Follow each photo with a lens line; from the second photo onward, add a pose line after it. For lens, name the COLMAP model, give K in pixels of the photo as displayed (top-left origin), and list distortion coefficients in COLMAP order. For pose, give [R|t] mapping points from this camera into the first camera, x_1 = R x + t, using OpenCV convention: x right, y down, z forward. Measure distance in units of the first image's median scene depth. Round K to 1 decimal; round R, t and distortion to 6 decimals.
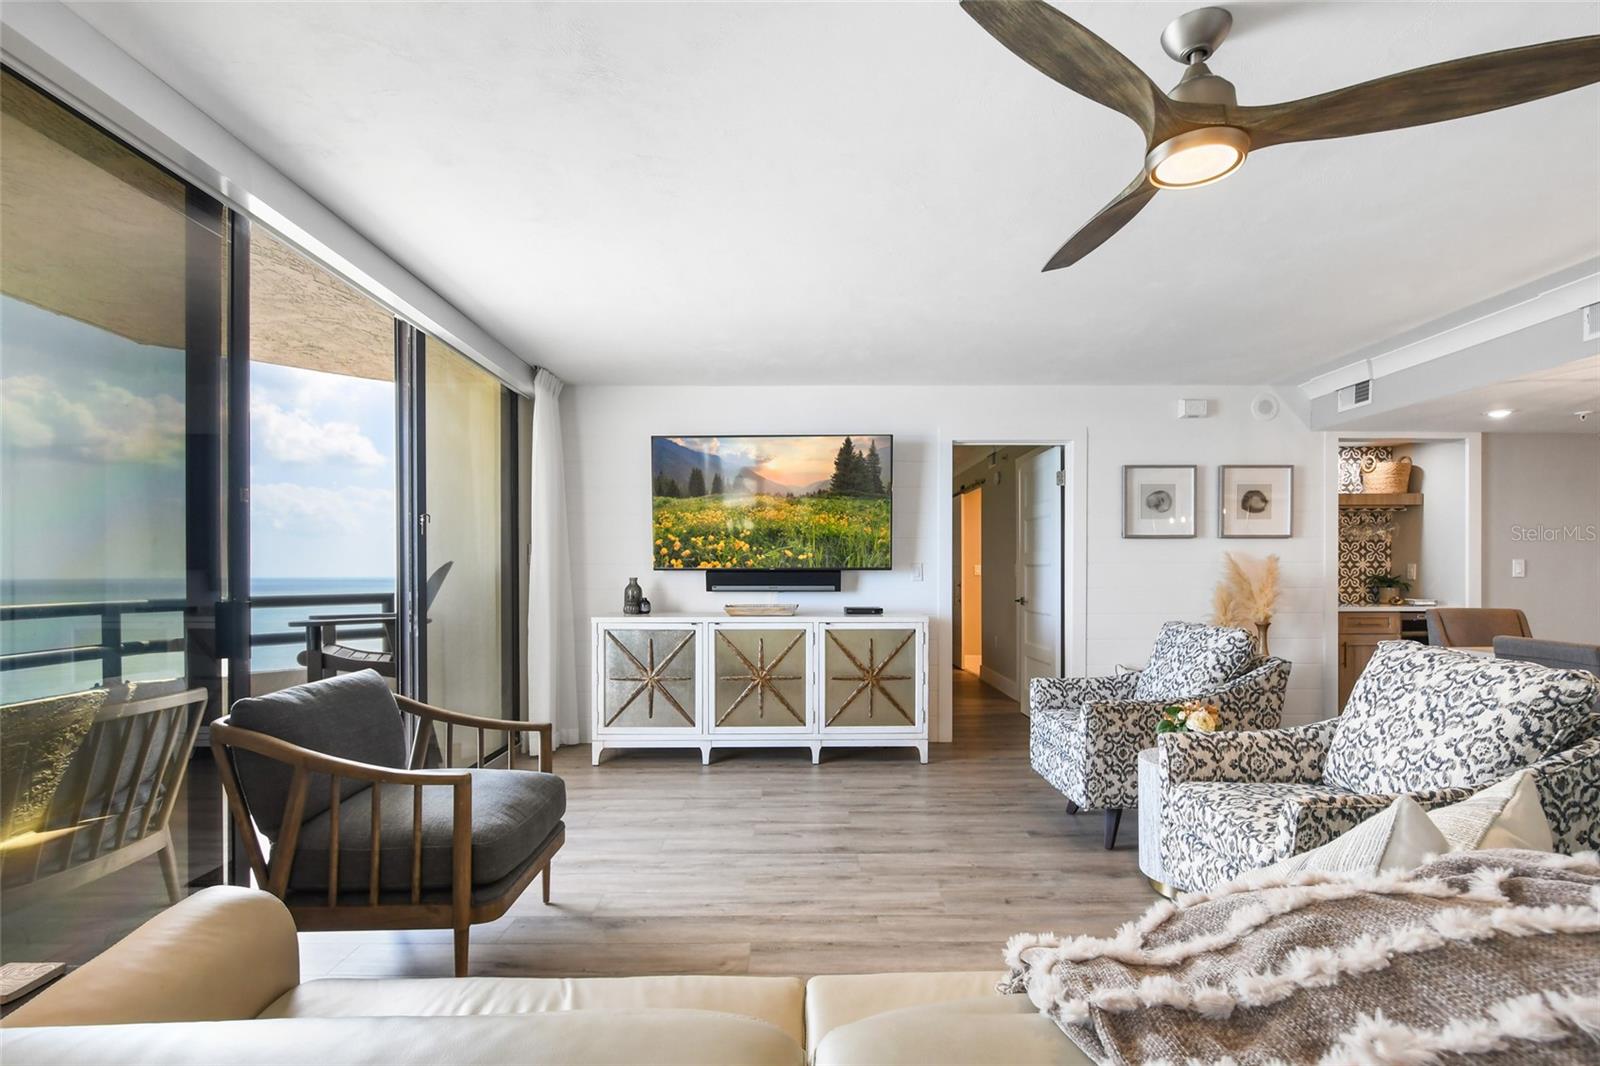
lens RADIAL K [[740.9, 0, 813.2], [0, 740.9, 572.6], [0, 0, 1]] dist [0.003531, 0.002475]
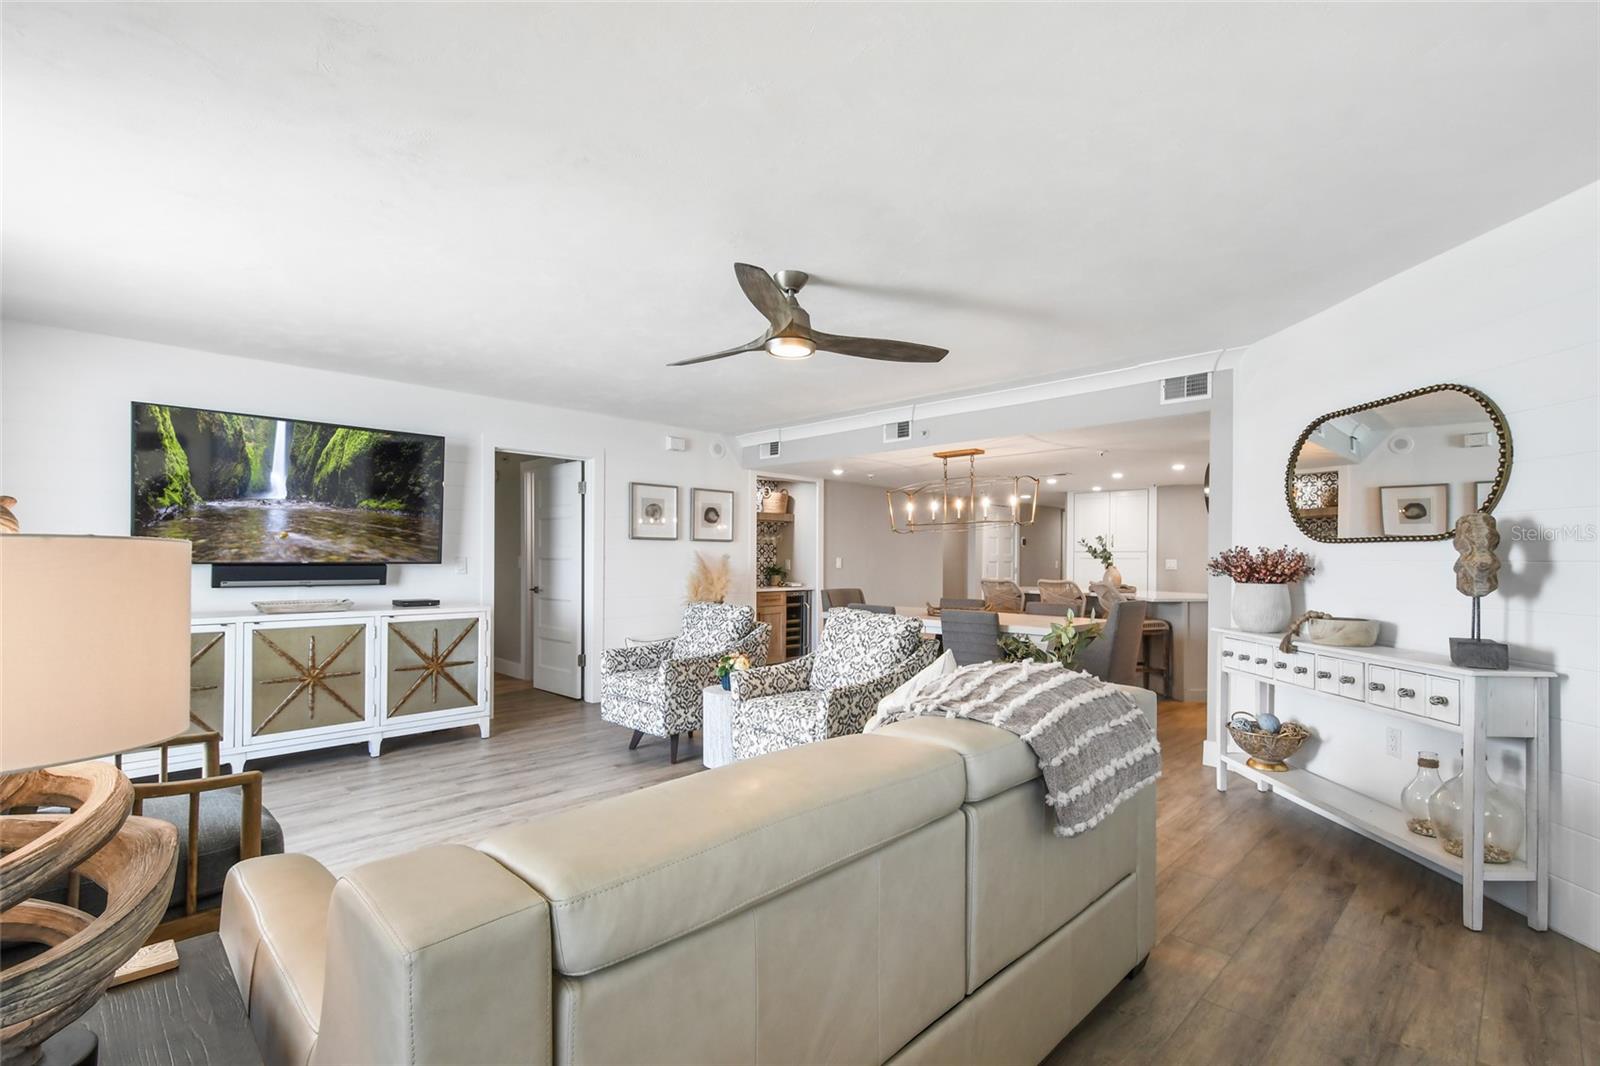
lens RADIAL K [[713.4, 0, 812.1], [0, 713.4, 560.1], [0, 0, 1]] dist [-0.002503, -0.002865]
pose [[0.707163, 0.004339, 0.707037, -0.265176], [-0.006248, 0.999980, 0.000113, -0.013601], [-0.707022, -0.004497, 0.707177, -0.107672]]
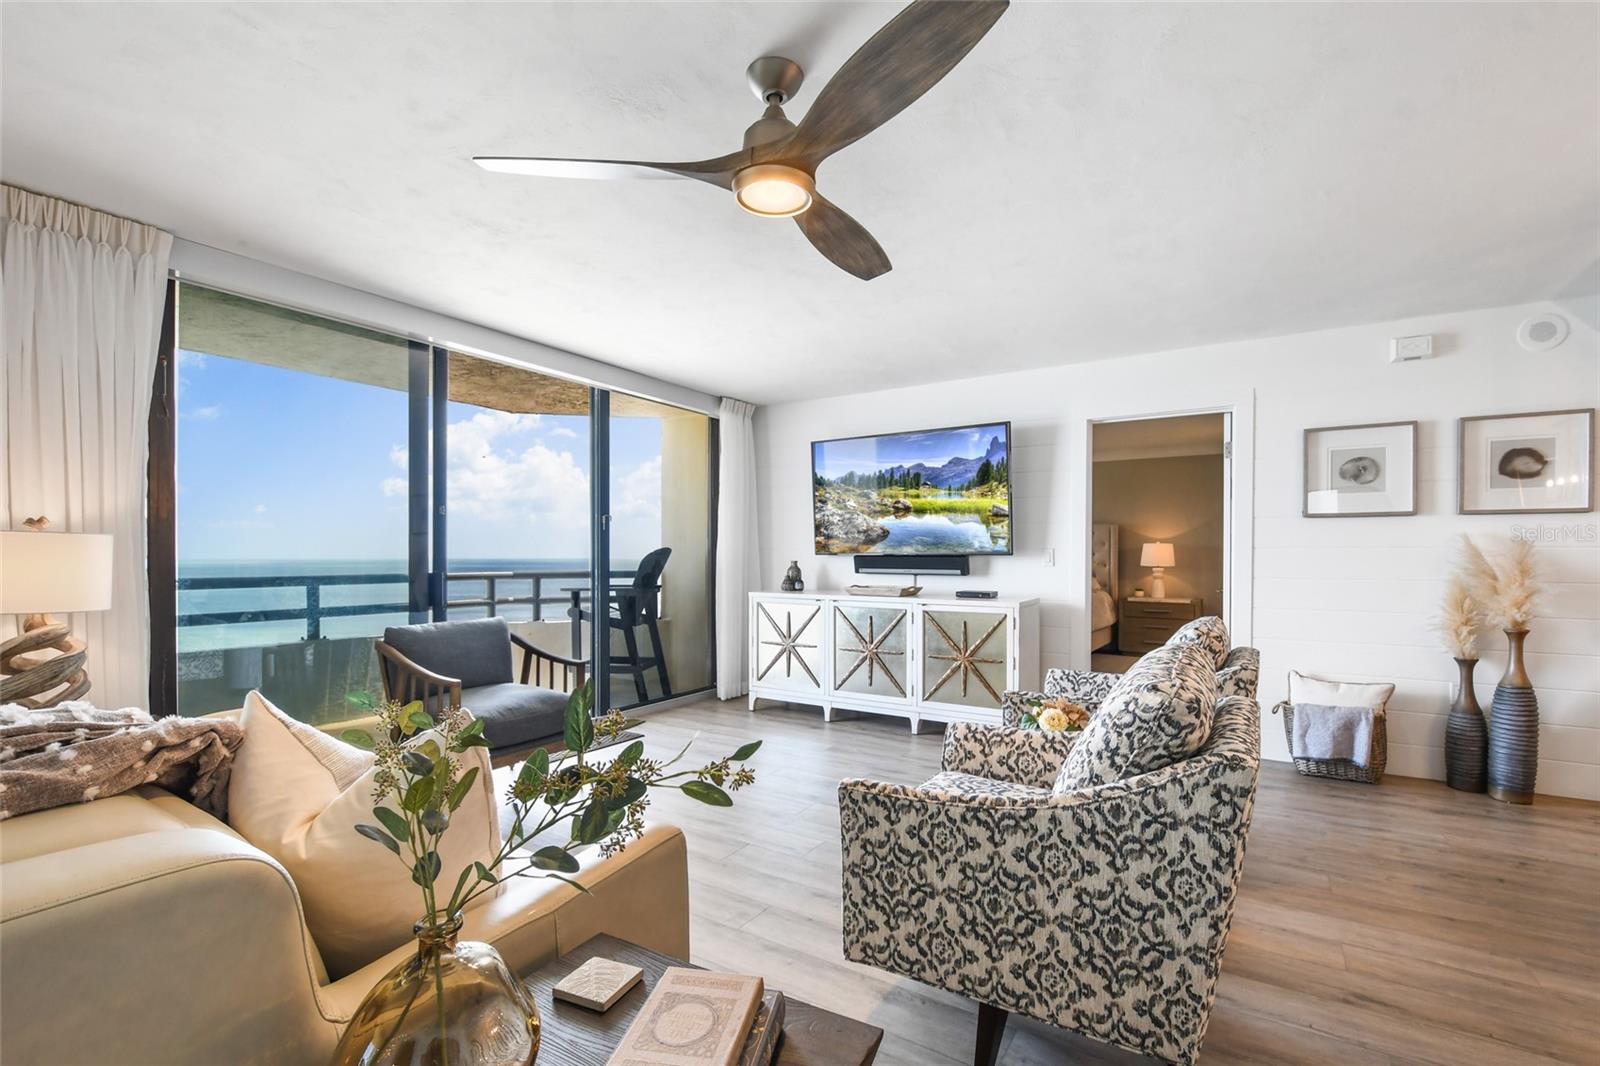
lens RADIAL K [[713.4, 0, 835.3], [0, 713.4, 555.2], [0, 0, 1]] dist [-0.002503, -0.002865]
pose [[0.850817, 0.003459, -0.525450, 0.451313], [-0.004006, 0.999992, 0.000096, -0.002571], [0.525446, 0.002023, 0.850825, 0.056643]]
